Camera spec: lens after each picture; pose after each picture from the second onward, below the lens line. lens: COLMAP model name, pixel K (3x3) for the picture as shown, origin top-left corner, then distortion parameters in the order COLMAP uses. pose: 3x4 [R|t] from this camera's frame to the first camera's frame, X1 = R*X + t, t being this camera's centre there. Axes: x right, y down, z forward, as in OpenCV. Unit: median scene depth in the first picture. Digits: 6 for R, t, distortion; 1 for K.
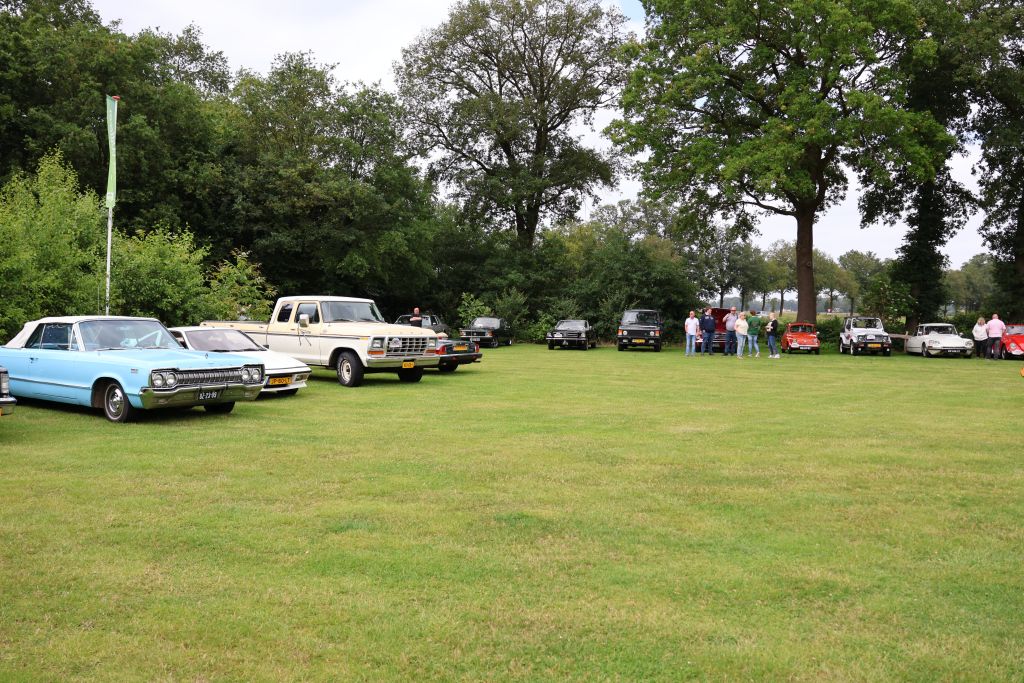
lens RADIAL K [[852.9, 0, 518.6], [0, 852.9, 342.3], [0, 0, 1]] dist [-0.114155, 0.082694]
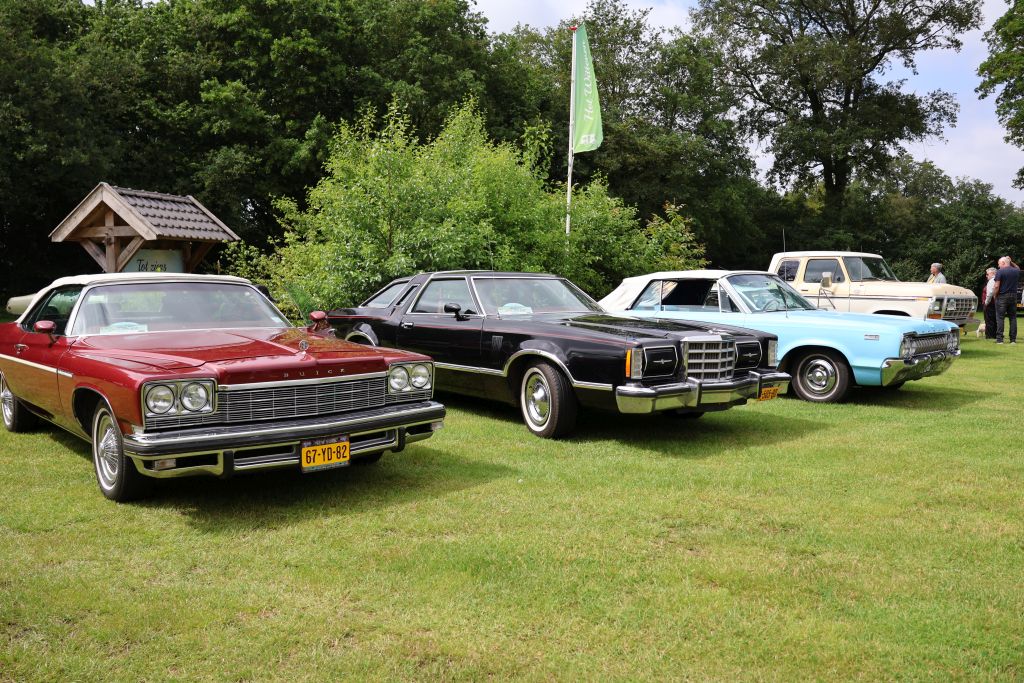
lens RADIAL K [[852.9, 0, 507.9], [0, 852.9, 345.0], [0, 0, 1]] dist [-0.114155, 0.082694]
pose [[0.978368, 0.003880, -0.206835, -0.212723], [0.004110, 0.999262, 0.038183, 0.003822], [0.206830, -0.038207, 0.977631, 0.057707]]
